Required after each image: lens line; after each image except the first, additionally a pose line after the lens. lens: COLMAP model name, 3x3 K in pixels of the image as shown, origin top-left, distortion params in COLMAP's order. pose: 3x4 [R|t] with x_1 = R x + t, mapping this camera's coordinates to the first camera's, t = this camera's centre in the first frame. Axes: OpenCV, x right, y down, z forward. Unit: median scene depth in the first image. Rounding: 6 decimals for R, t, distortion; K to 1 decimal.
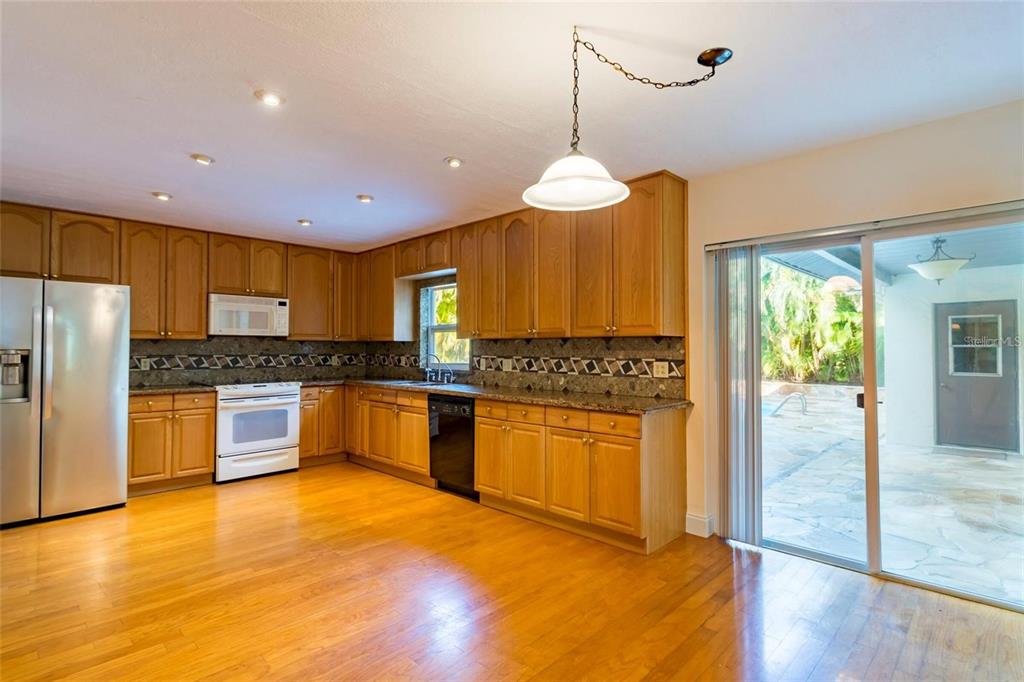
lens RADIAL K [[506.9, 0, 515.7], [0, 506.9, 340.4], [0, 0, 1]] dist [0.000391, -0.001150]
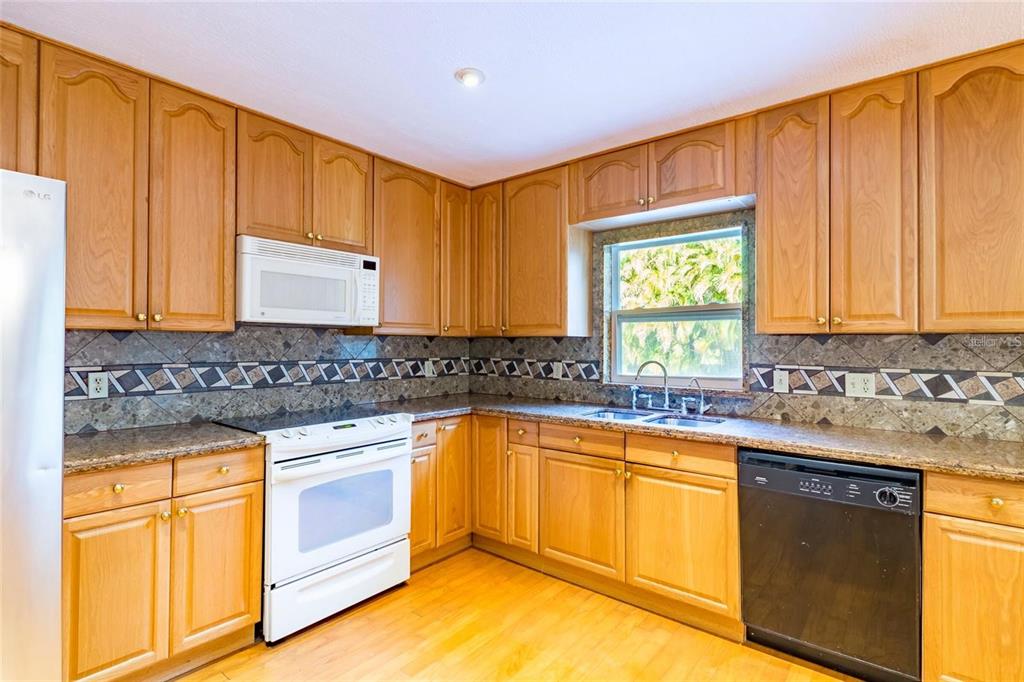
lens RADIAL K [[500.6, 0, 512.0], [0, 500.6, 341.0], [0, 0, 1]] dist [0.010902, -0.009138]
pose [[0.996151, 0.004447, 0.087539, -0.402858], [-0.005272, 0.999944, 0.009187, 0.001480], [-0.087493, -0.009613, 0.996119, 0.521555]]
